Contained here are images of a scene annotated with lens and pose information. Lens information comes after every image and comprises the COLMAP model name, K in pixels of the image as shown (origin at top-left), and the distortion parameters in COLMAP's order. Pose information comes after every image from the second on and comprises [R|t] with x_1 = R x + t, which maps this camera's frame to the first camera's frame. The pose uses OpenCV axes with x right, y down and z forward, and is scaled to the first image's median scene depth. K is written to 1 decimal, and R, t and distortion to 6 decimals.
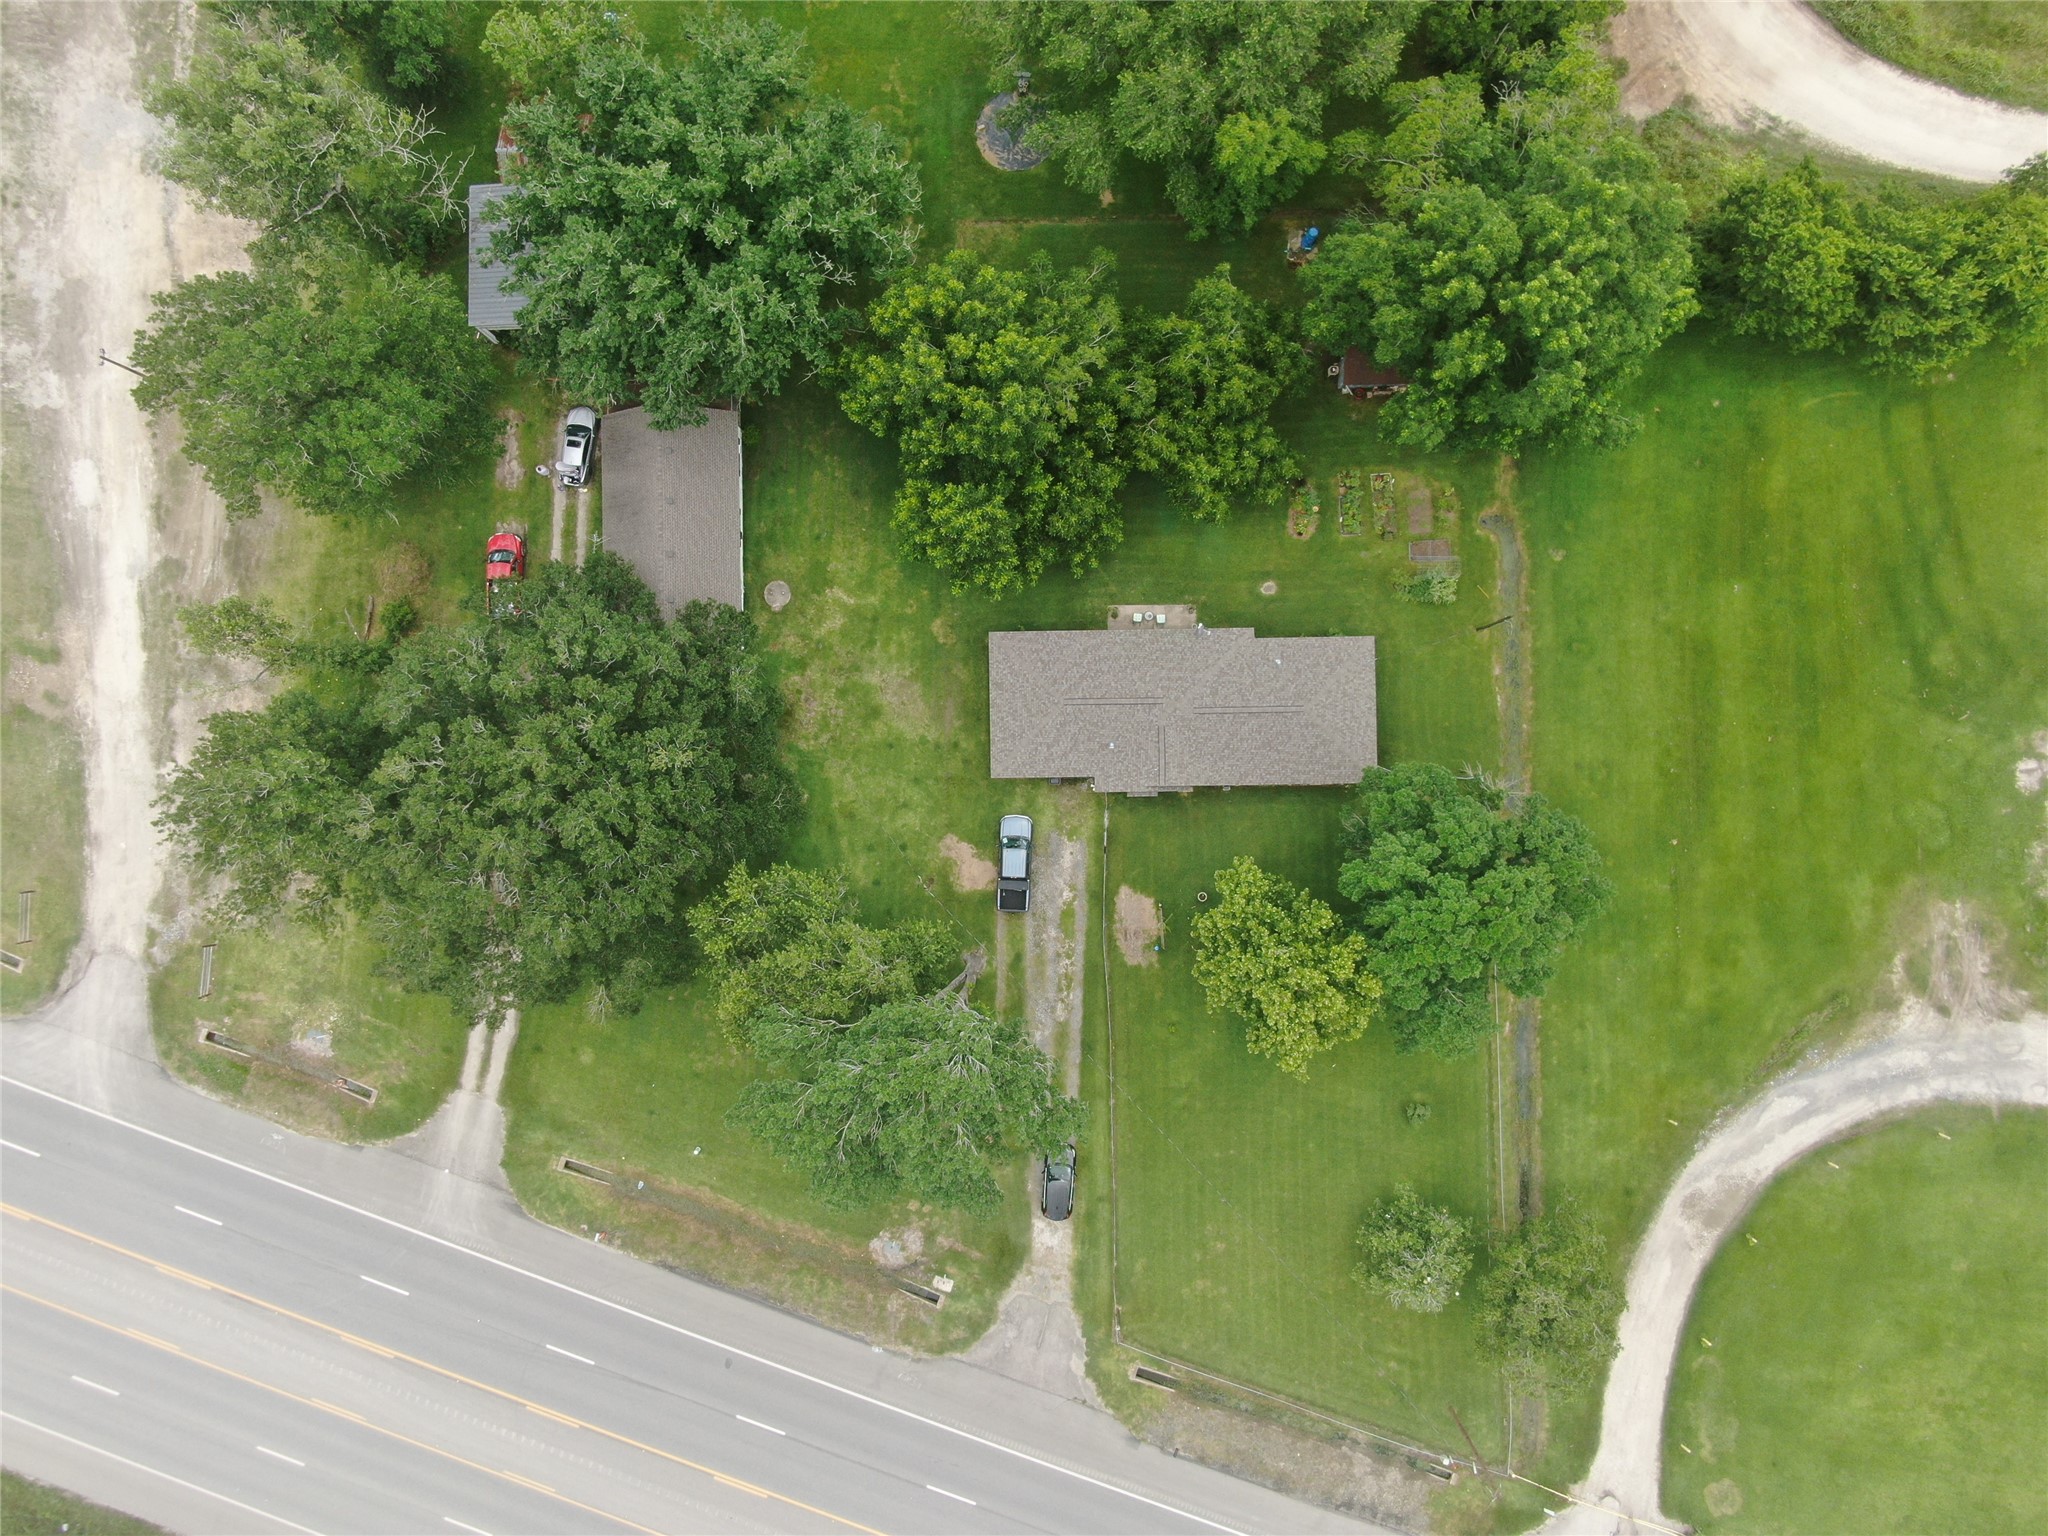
lens RADIAL K [[1463.1, 0, 1022.9], [0, 1463.1, 765.8], [0, 0, 1]] dist [-0.026256, 0.012397]
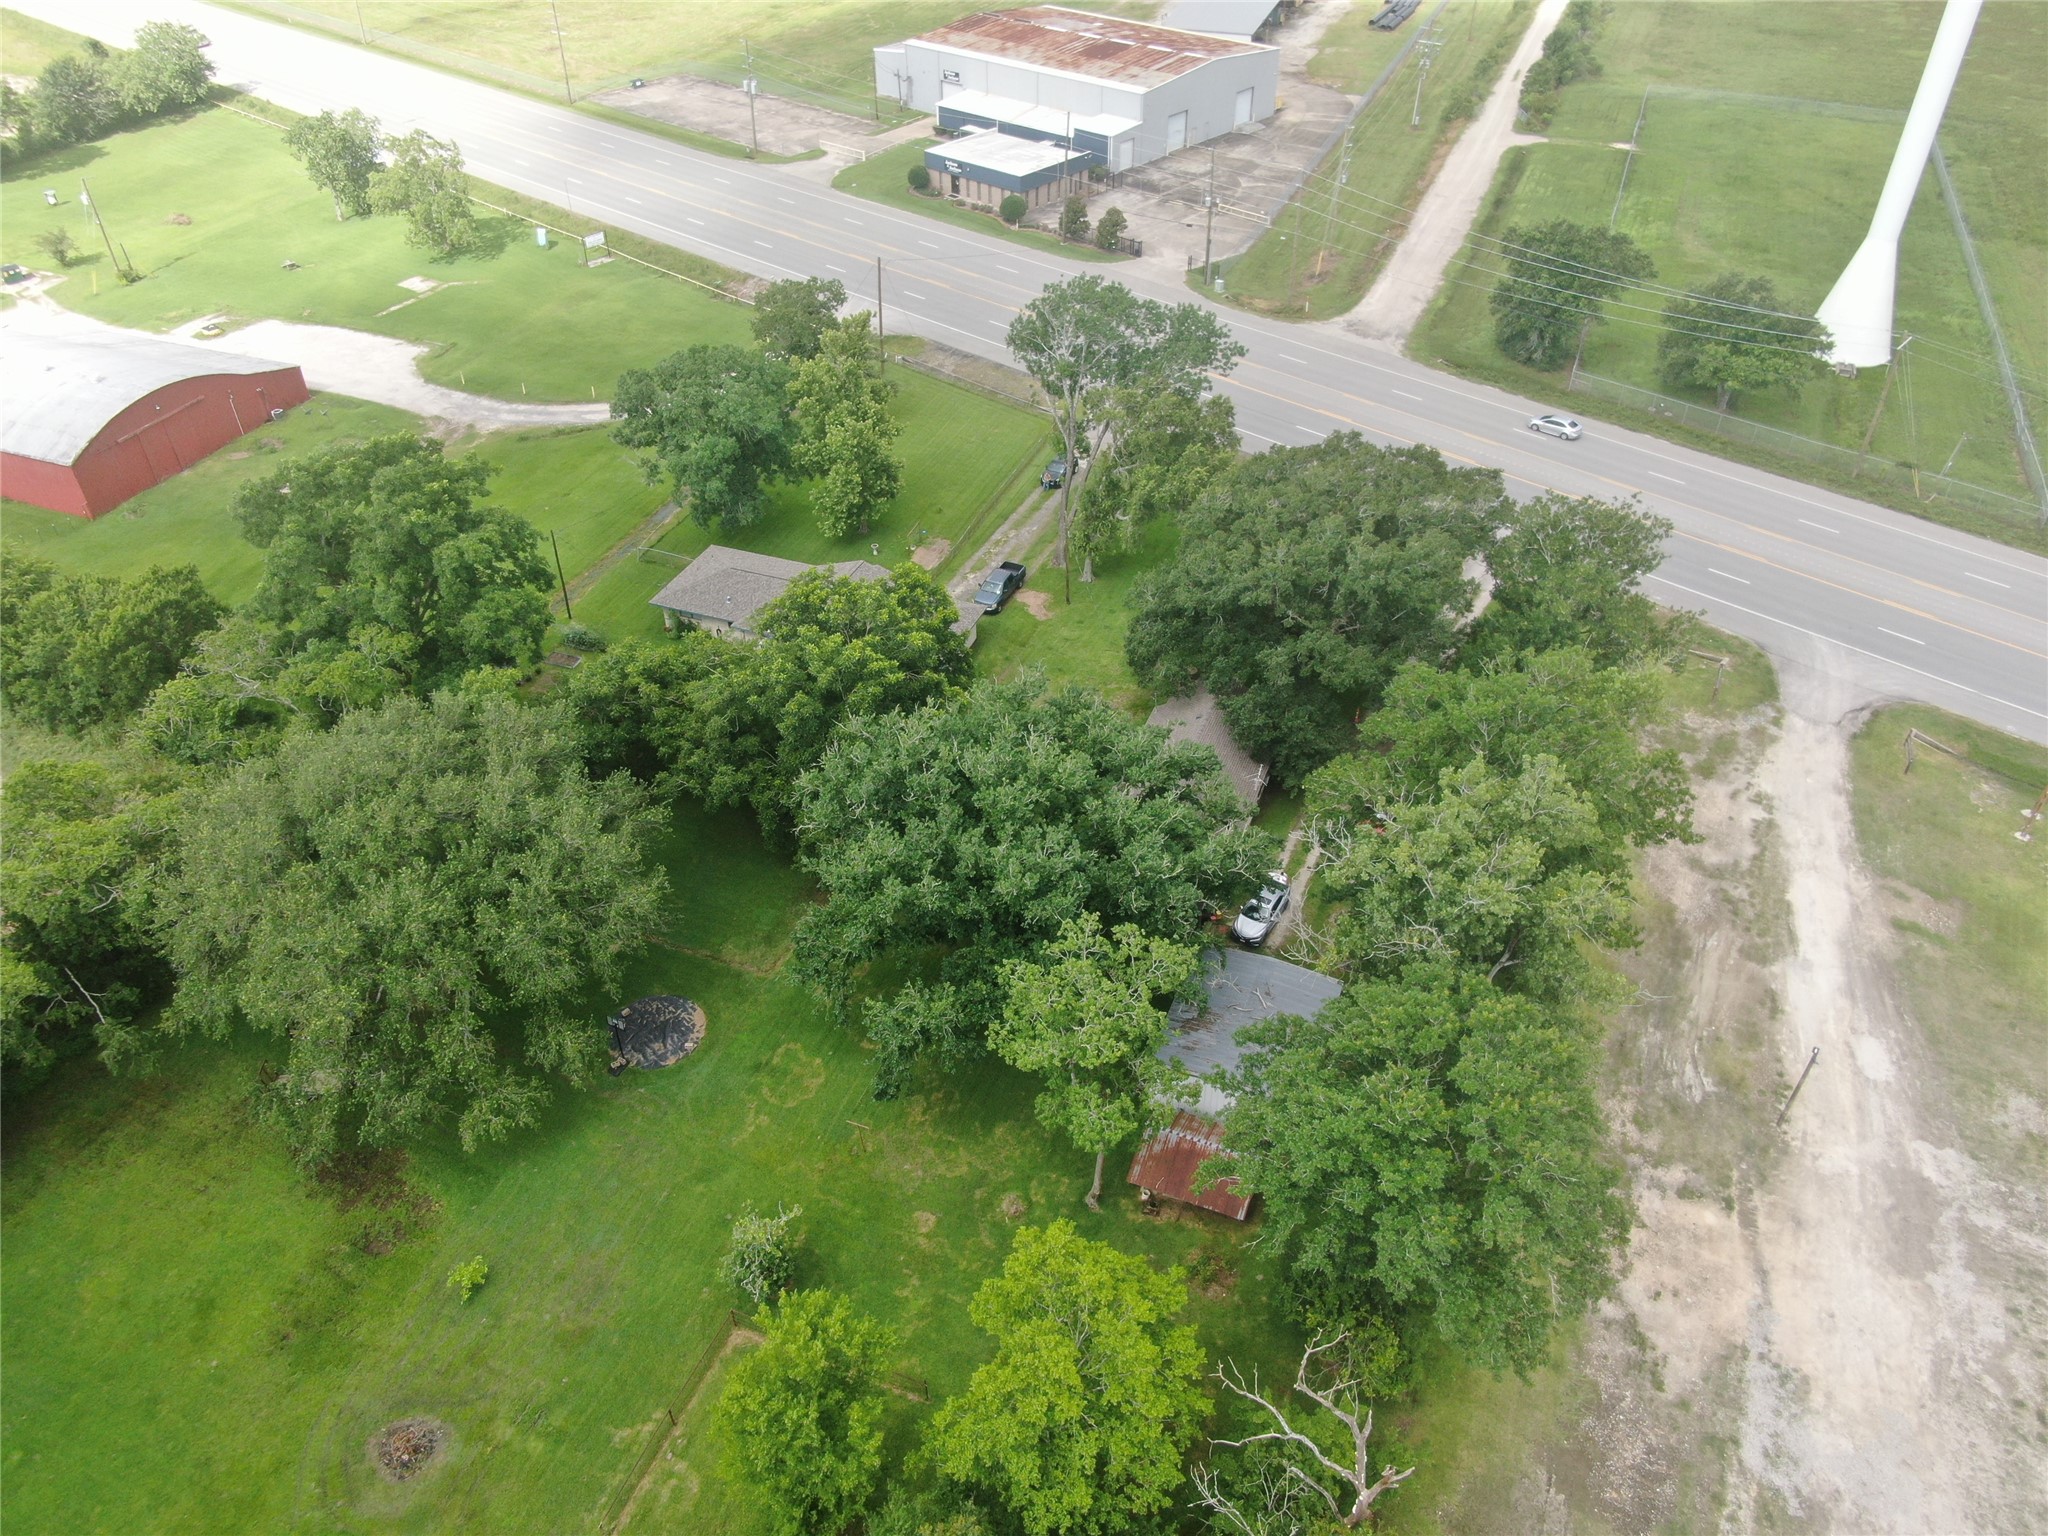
lens RADIAL K [[1463.1, 0, 1022.9], [0, 1463.1, 765.8], [0, 0, 1]] dist [-0.026256, 0.012397]
pose [[-0.923921, -0.212373, 0.318225, -0.444704], [0.382012, -0.557547, 0.737026, -0.909483], [0.020901, 0.802520, 0.596259, 0.388084]]
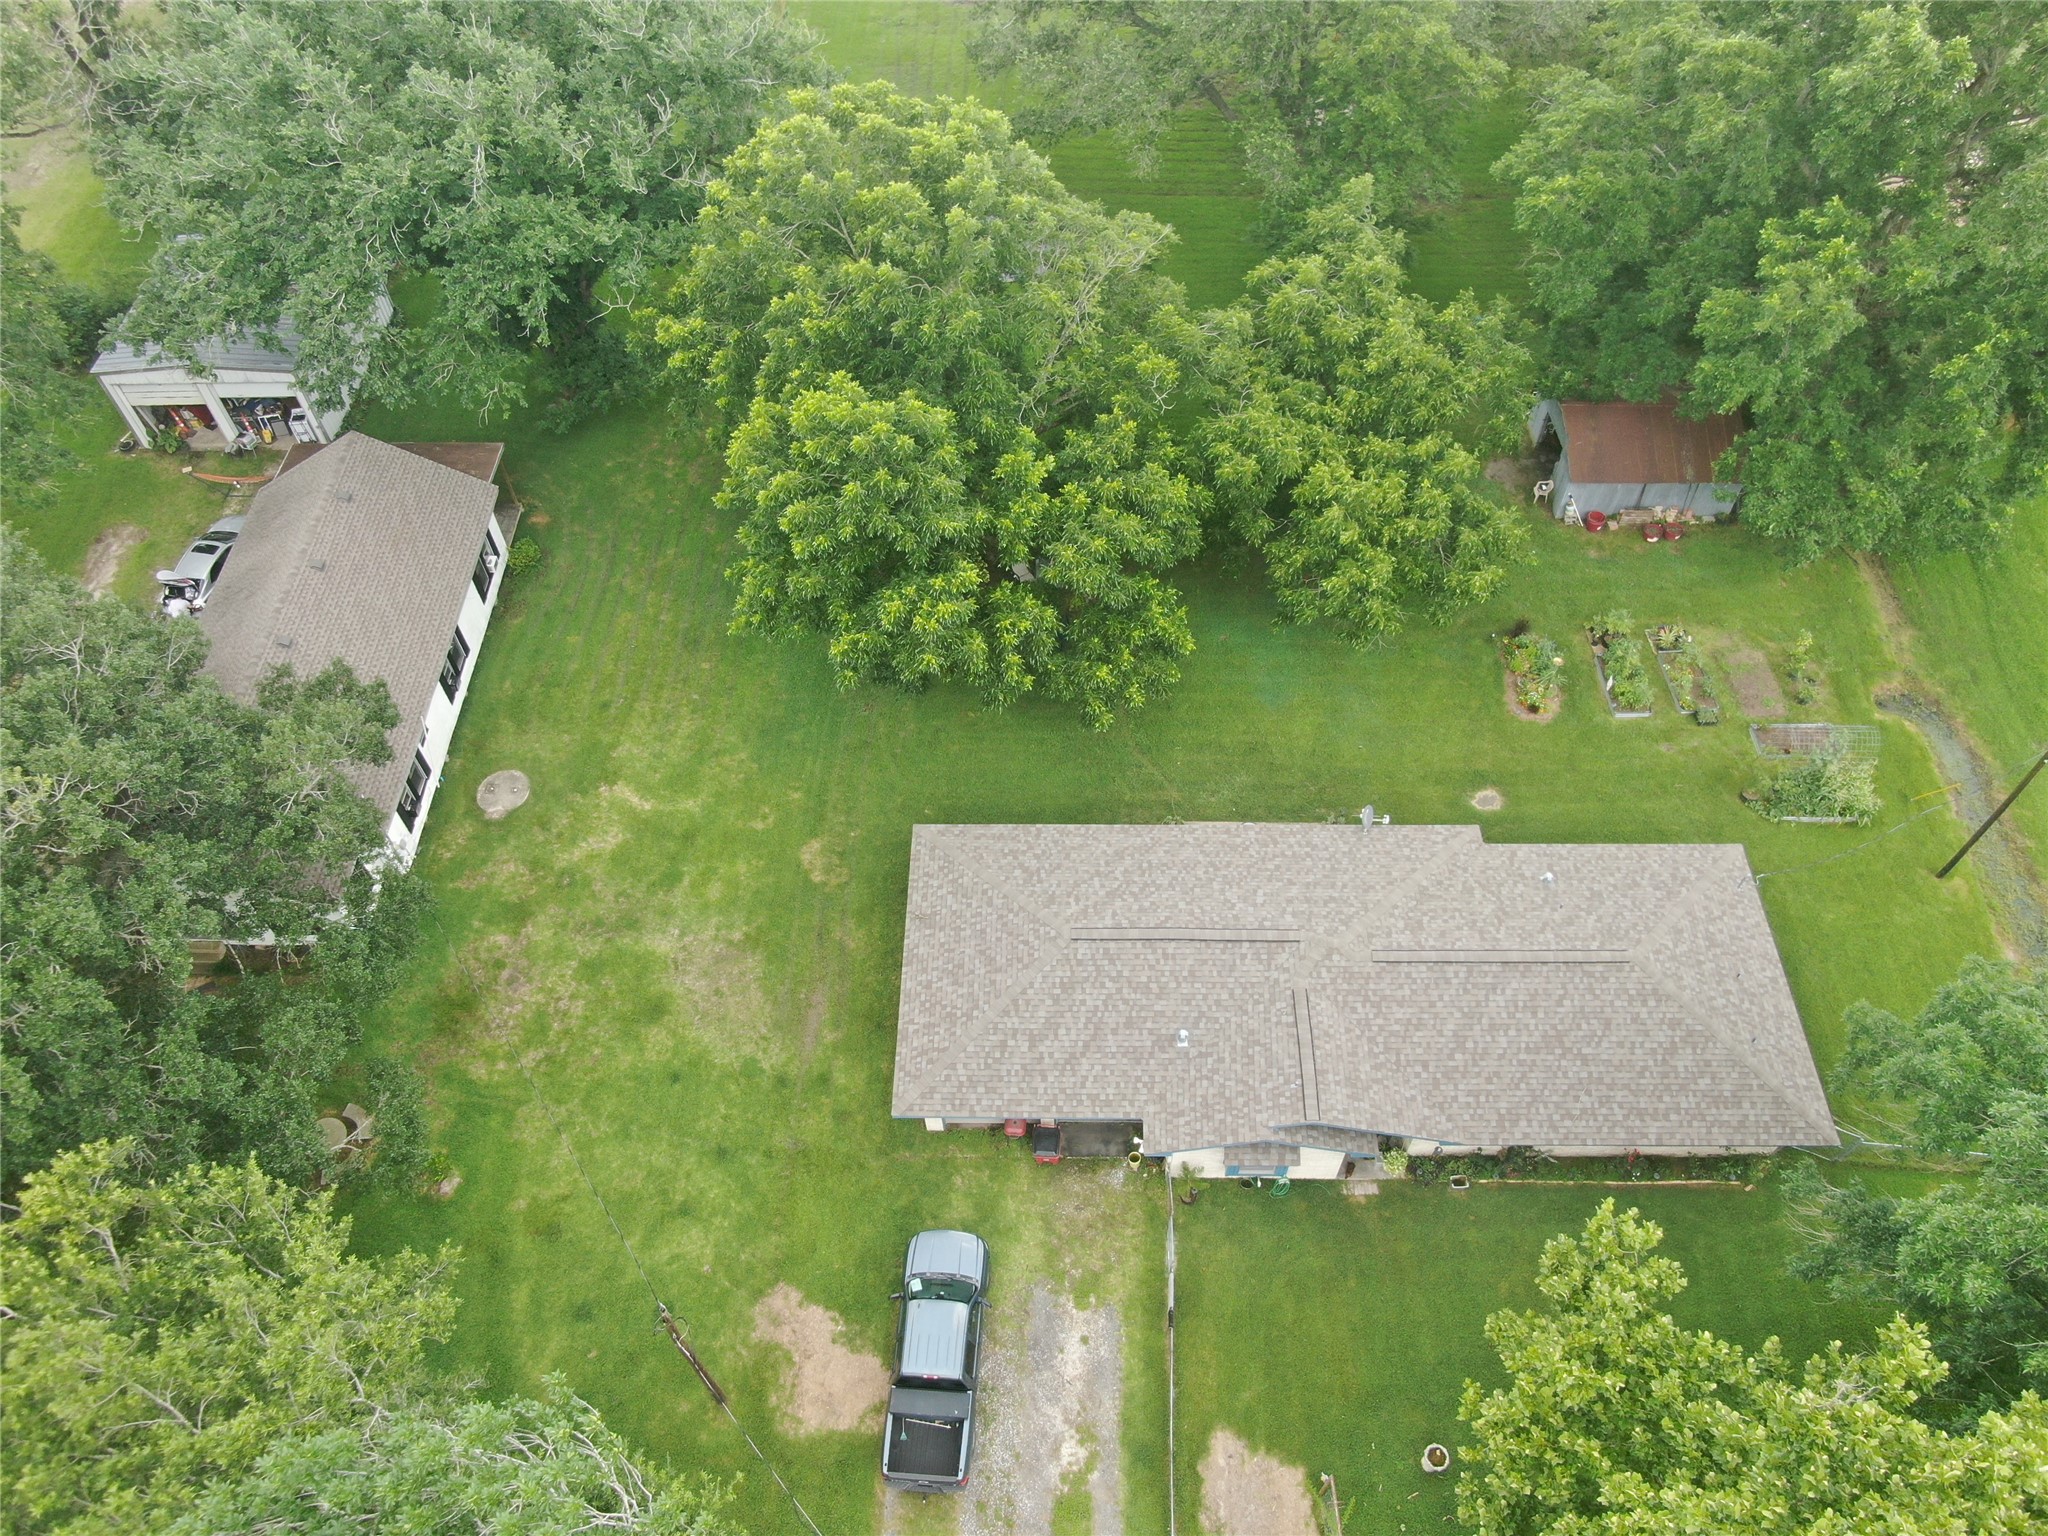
lens RADIAL K [[1463.1, 0, 1022.9], [0, 1463.1, 765.8], [0, 0, 1]] dist [-0.026256, 0.012397]
pose [[0.999464, 0.027364, -0.017988, 0.019553], [-0.032729, 0.816634, -0.576227, 0.160767], [-0.001078, 0.576506, 0.817092, 0.593817]]
